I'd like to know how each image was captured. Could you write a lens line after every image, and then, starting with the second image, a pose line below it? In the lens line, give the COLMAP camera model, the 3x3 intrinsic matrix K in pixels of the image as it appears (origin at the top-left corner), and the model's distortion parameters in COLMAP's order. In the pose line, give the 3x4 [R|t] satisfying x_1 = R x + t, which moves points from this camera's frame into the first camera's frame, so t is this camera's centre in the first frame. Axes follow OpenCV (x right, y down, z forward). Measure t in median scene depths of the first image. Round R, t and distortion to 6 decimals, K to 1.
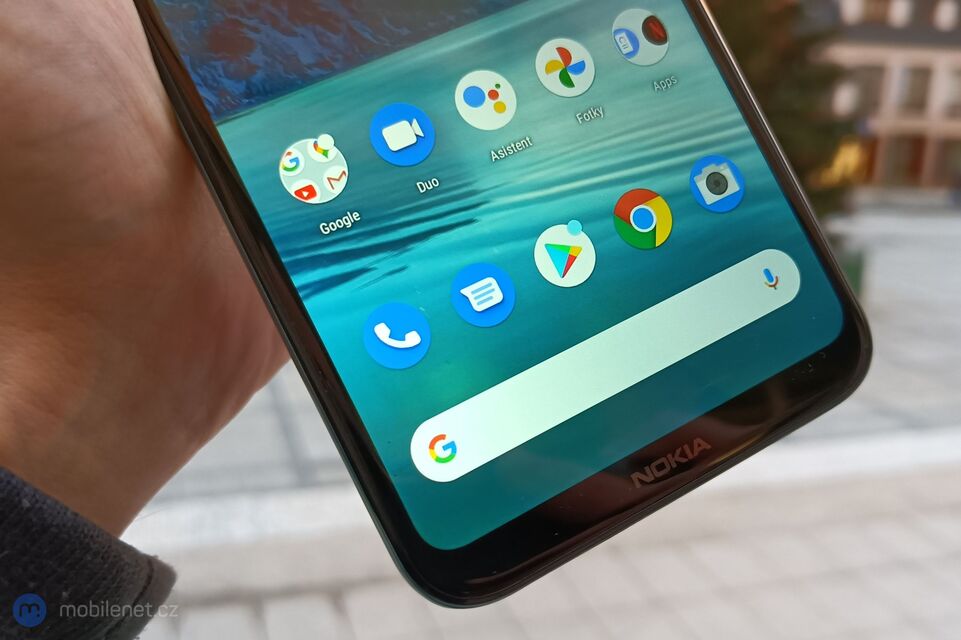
lens RADIAL K [[775.4, 0, 481.4], [0, 775.4, 320.3], [0, 0, 1]] dist [-0.036257, 0.028942]
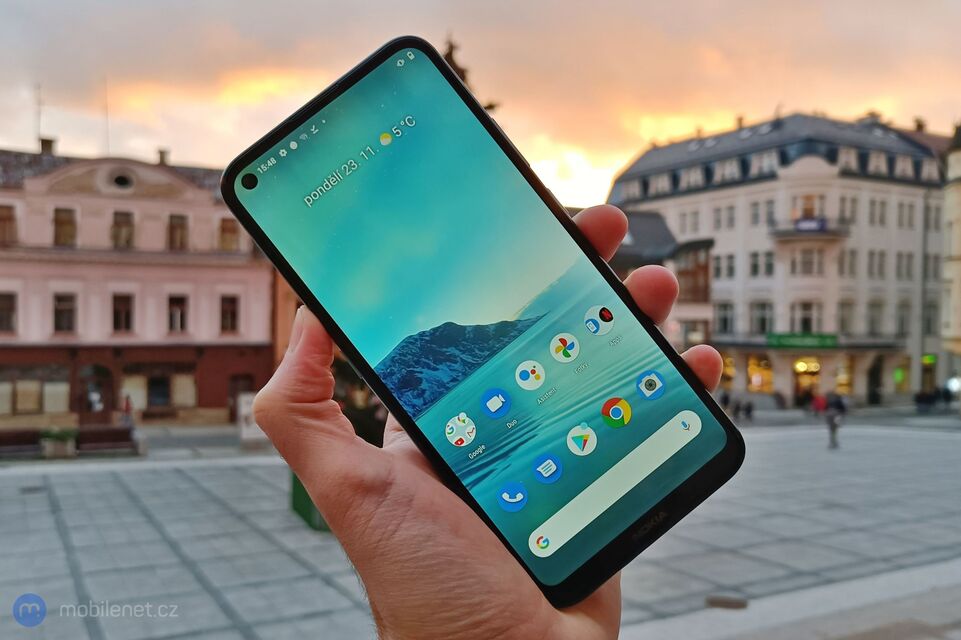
lens RADIAL K [[775.4, 0, 486.4], [0, 775.4, 321.0], [0, 0, 1]] dist [-0.036257, 0.028942]
pose [[0.949064, -0.266977, -0.167337, 0.297290], [0.227675, 0.948203, -0.221529, 0.015615], [0.217812, 0.172147, 0.960689, -1.126053]]
